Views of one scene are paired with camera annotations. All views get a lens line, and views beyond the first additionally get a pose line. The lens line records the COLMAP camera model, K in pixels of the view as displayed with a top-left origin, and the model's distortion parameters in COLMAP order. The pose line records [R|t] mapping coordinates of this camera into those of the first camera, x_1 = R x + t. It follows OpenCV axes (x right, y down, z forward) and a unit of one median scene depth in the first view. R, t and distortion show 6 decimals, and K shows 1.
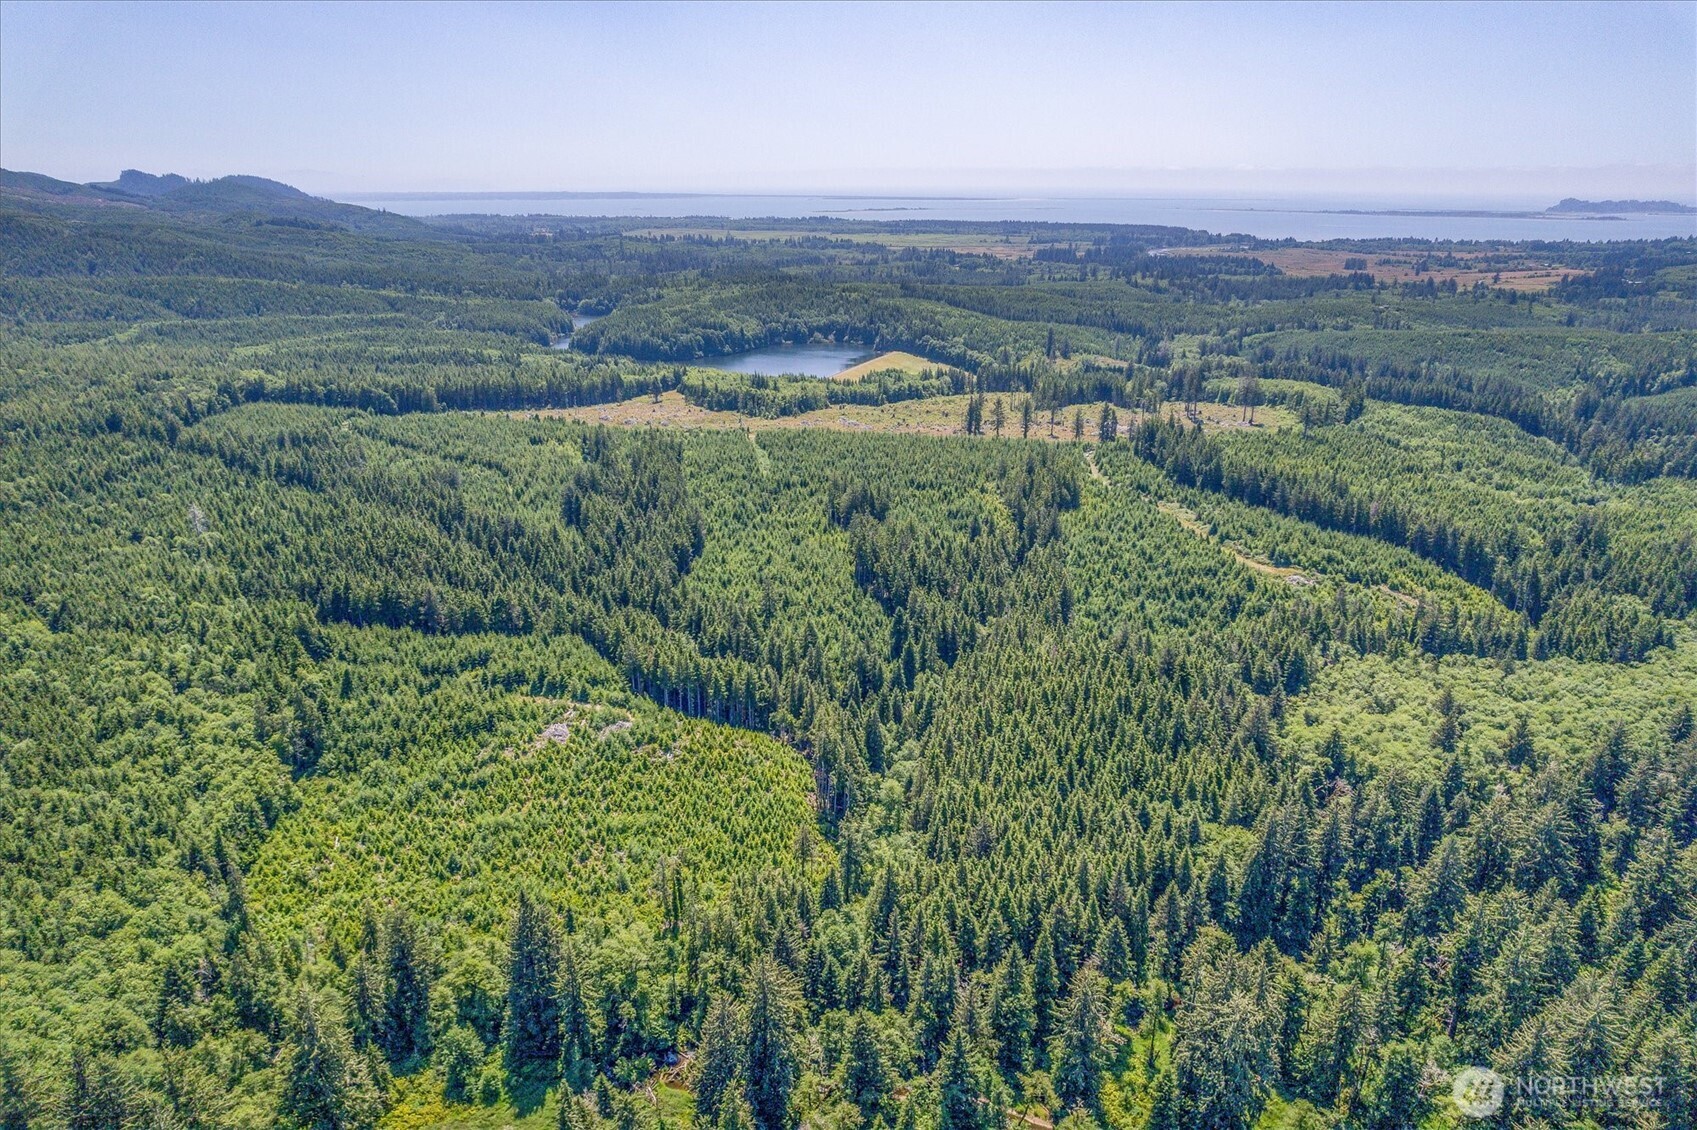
lens RADIAL K [[1059.9, 0, 843.3], [0, 1059.9, 570.7], [0, 0, 1]] dist [-0.079969, 0.071137]
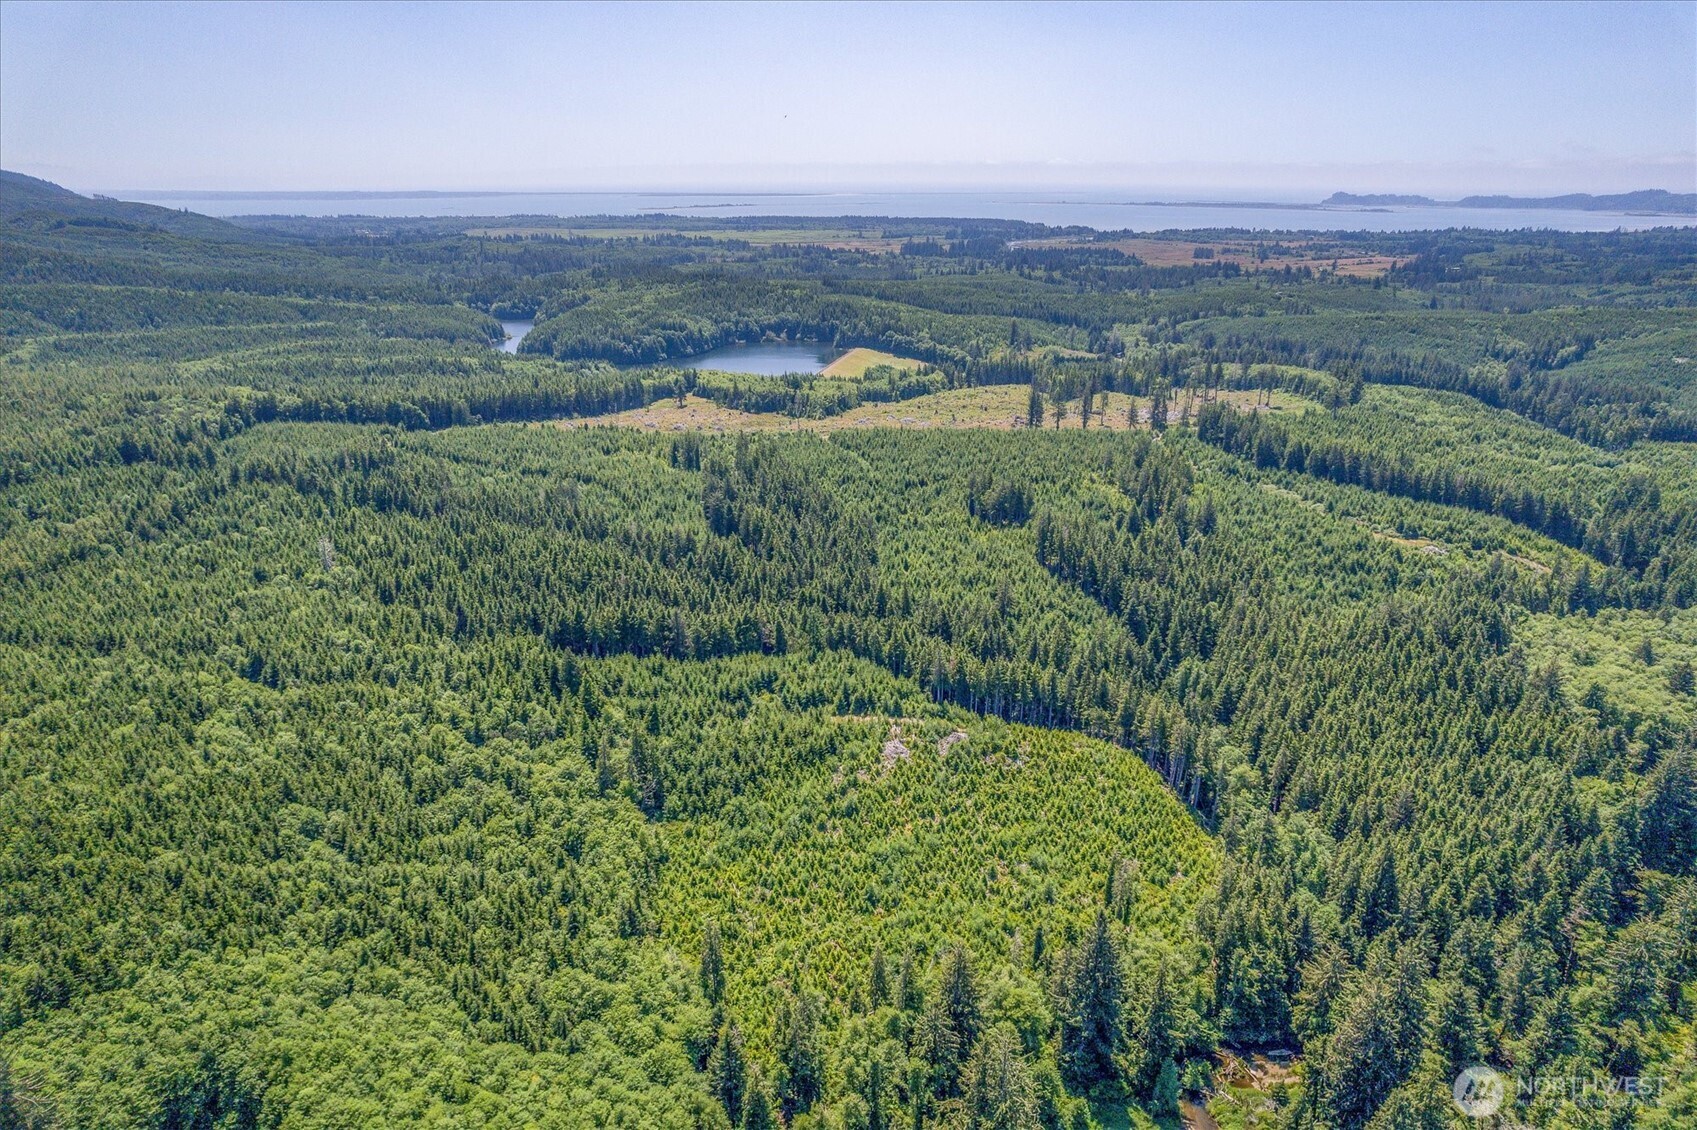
lens RADIAL K [[1059.9, 0, 843.3], [0, 1059.9, 570.7], [0, 0, 1]] dist [-0.079969, 0.071137]
pose [[0.985302, -0.060572, 0.159721, -0.208501], [0.060028, 0.998163, 0.008237, -0.009370], [-0.159926, 0.001472, 0.987128, 0.024079]]
